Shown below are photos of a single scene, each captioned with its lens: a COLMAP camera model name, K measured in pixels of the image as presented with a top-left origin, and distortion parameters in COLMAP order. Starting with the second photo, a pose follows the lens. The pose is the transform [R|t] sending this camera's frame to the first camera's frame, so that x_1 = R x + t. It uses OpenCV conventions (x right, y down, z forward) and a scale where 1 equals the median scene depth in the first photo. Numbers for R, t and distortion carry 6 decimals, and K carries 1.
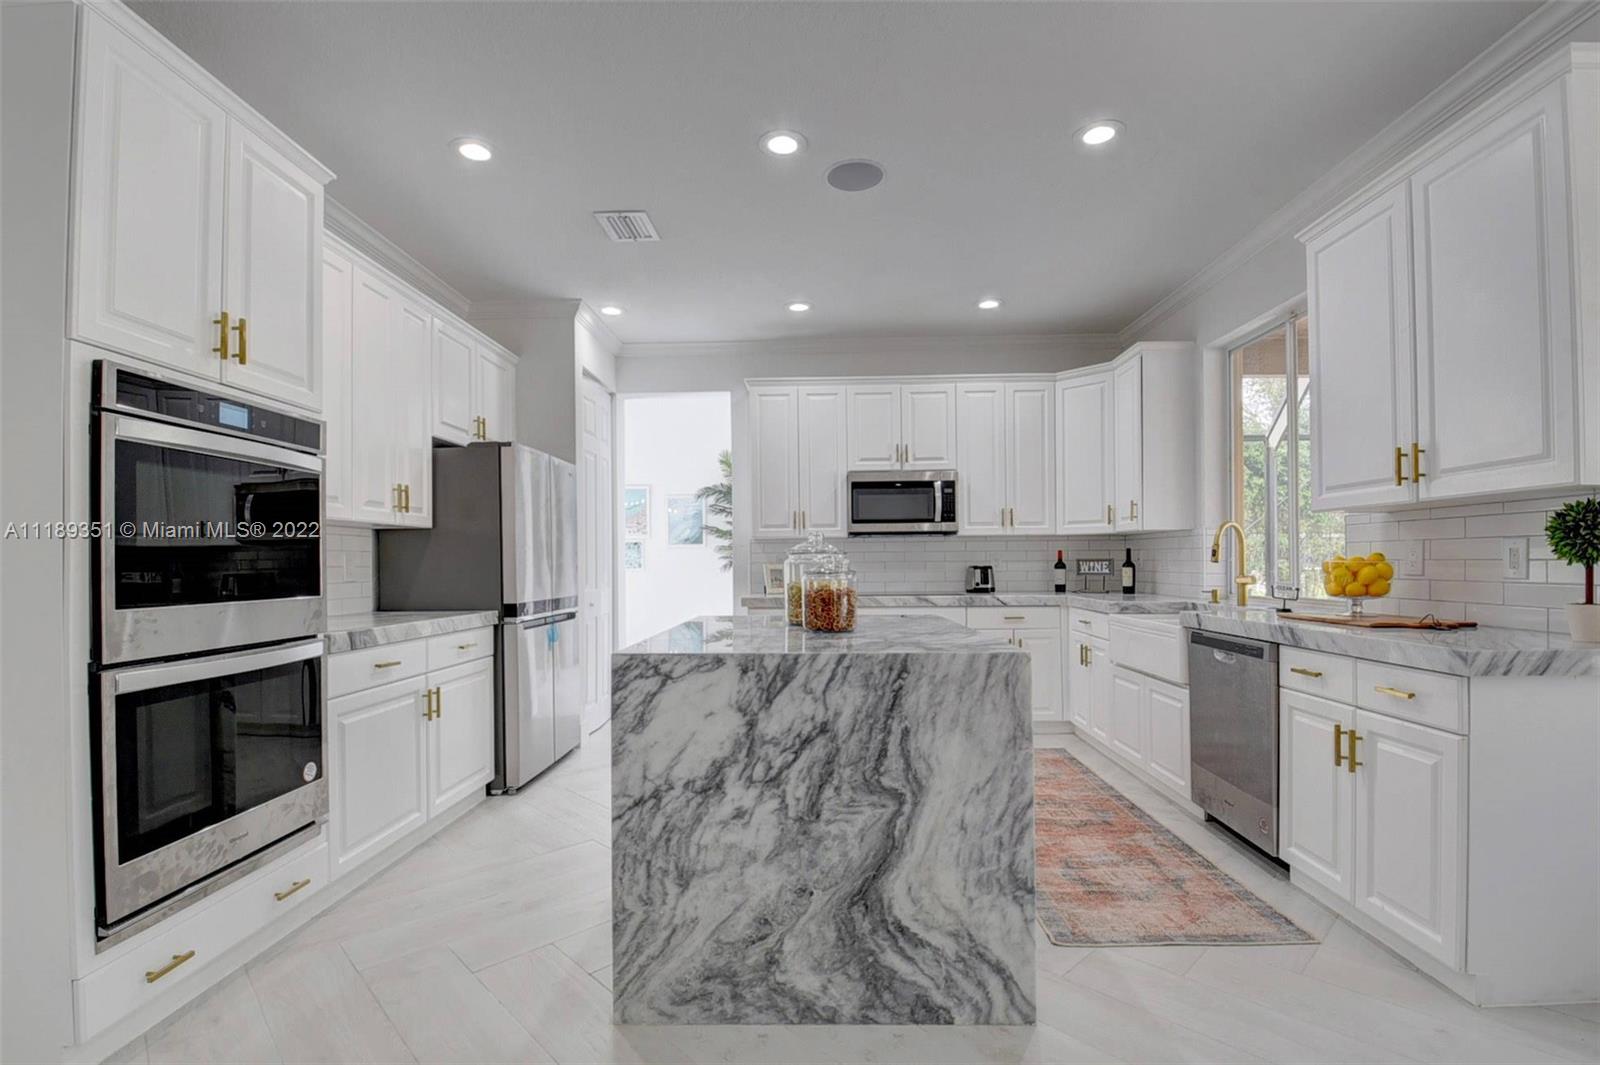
lens RADIAL K [[729.5, 0, 801.4], [0, 729.5, 559.5], [0, 0, 1]] dist [0.017599, -0.028191]
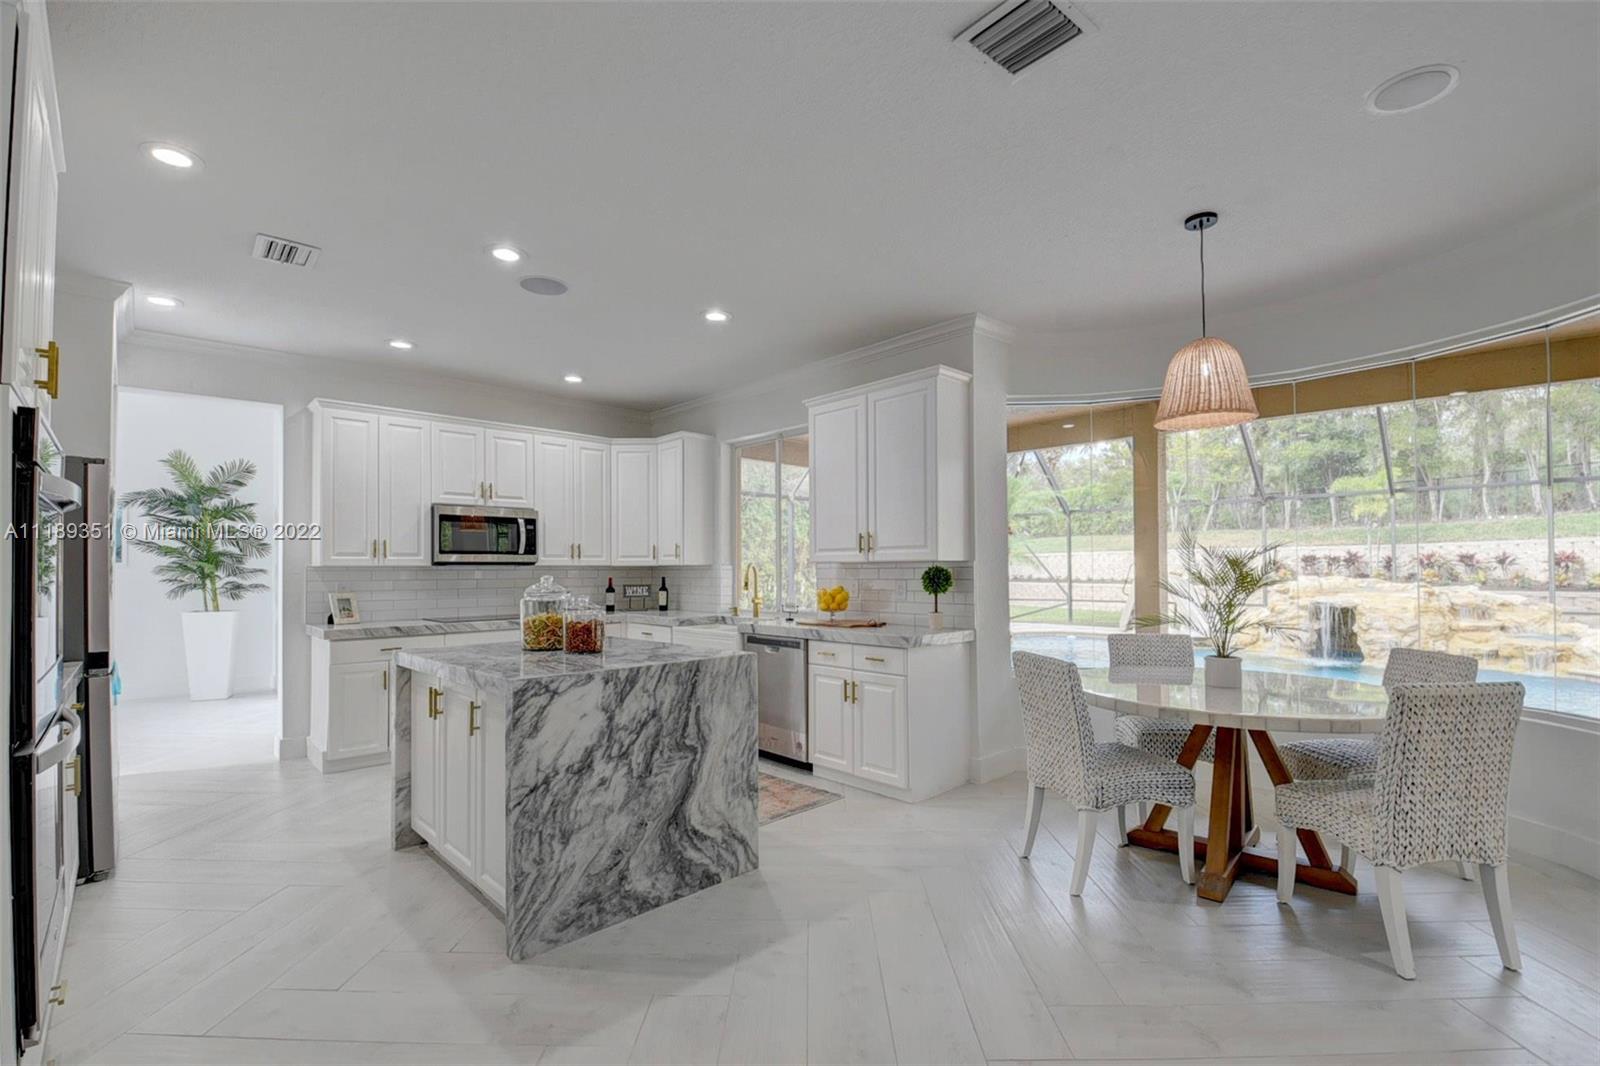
lens RADIAL K [[705.3, 0, 808.5], [0, 705.3, 559.3], [0, 0, 1]] dist [0.016438, -0.032231]
pose [[0.698878, 0.014929, 0.715085, -0.800504], [-0.002135, 0.999821, -0.018787, -0.065071], [-0.715237, 0.011603, 0.698785, -0.266664]]
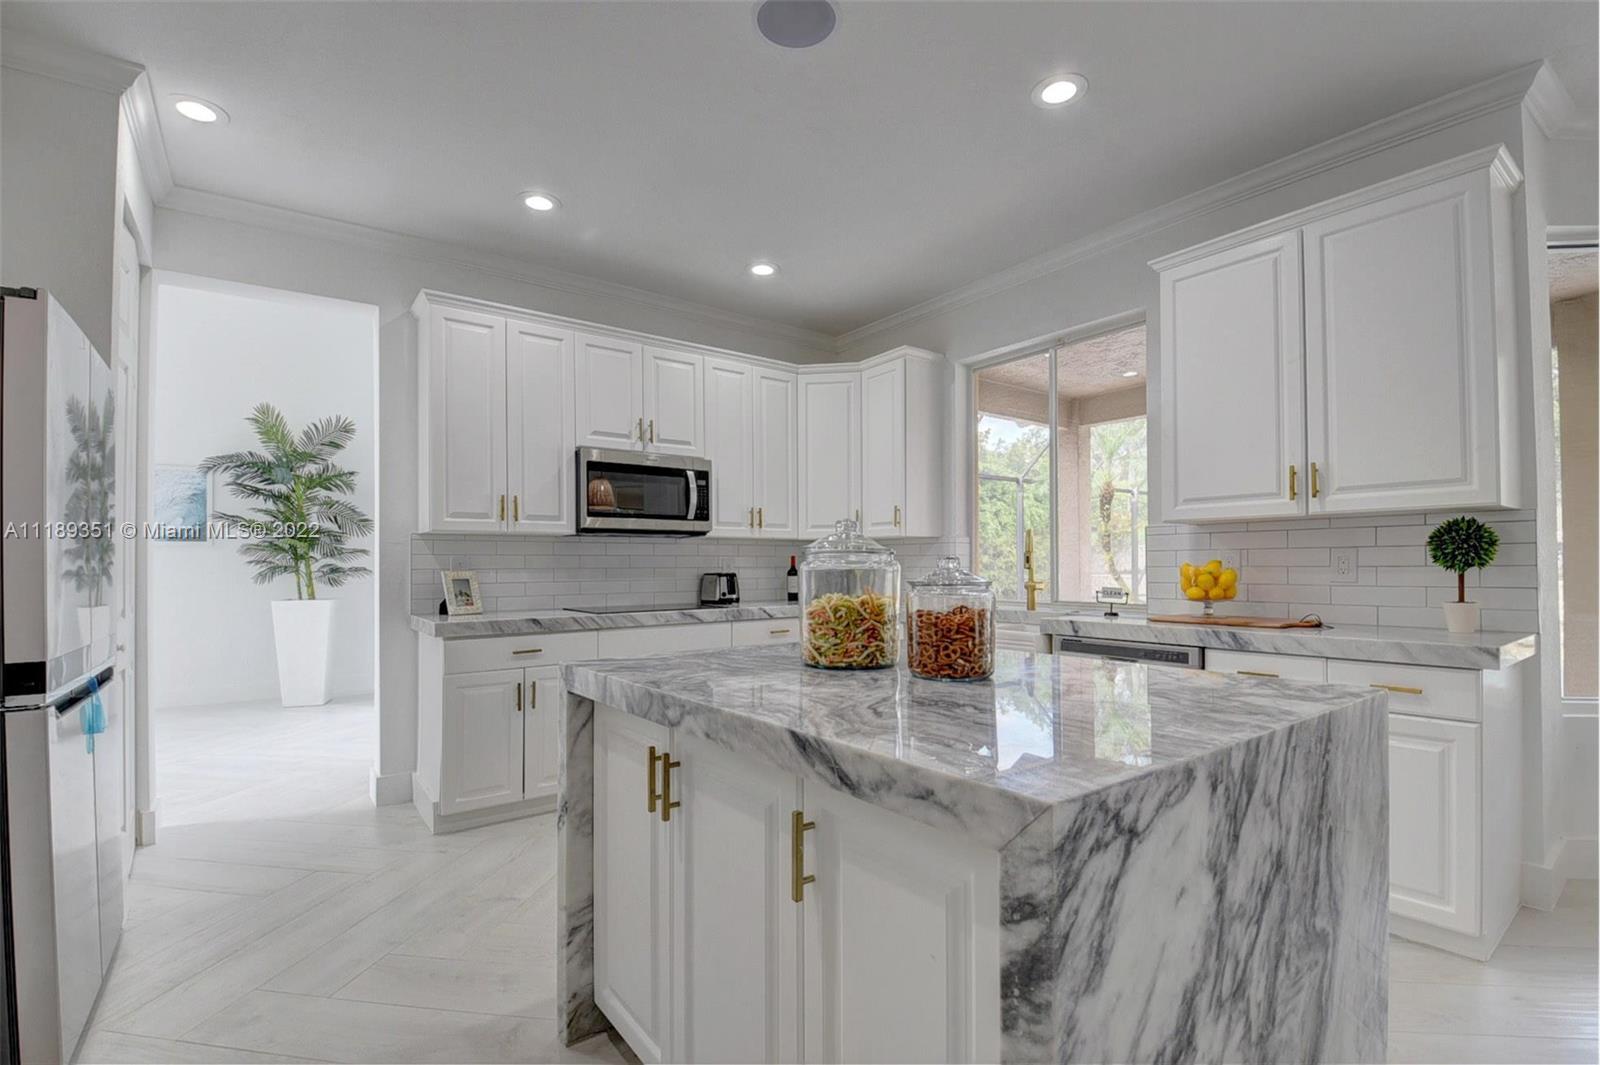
lens RADIAL K [[722.5, 0, 803.9], [0, 722.5, 558.2], [0, 0, 1]] dist [0.023900, -0.034026]
pose [[0.784138, 0.010018, 0.620506, -0.599555], [-0.002610, 0.999914, -0.012846, 0.005476], [-0.620581, 0.008454, 0.784097, 0.784080]]
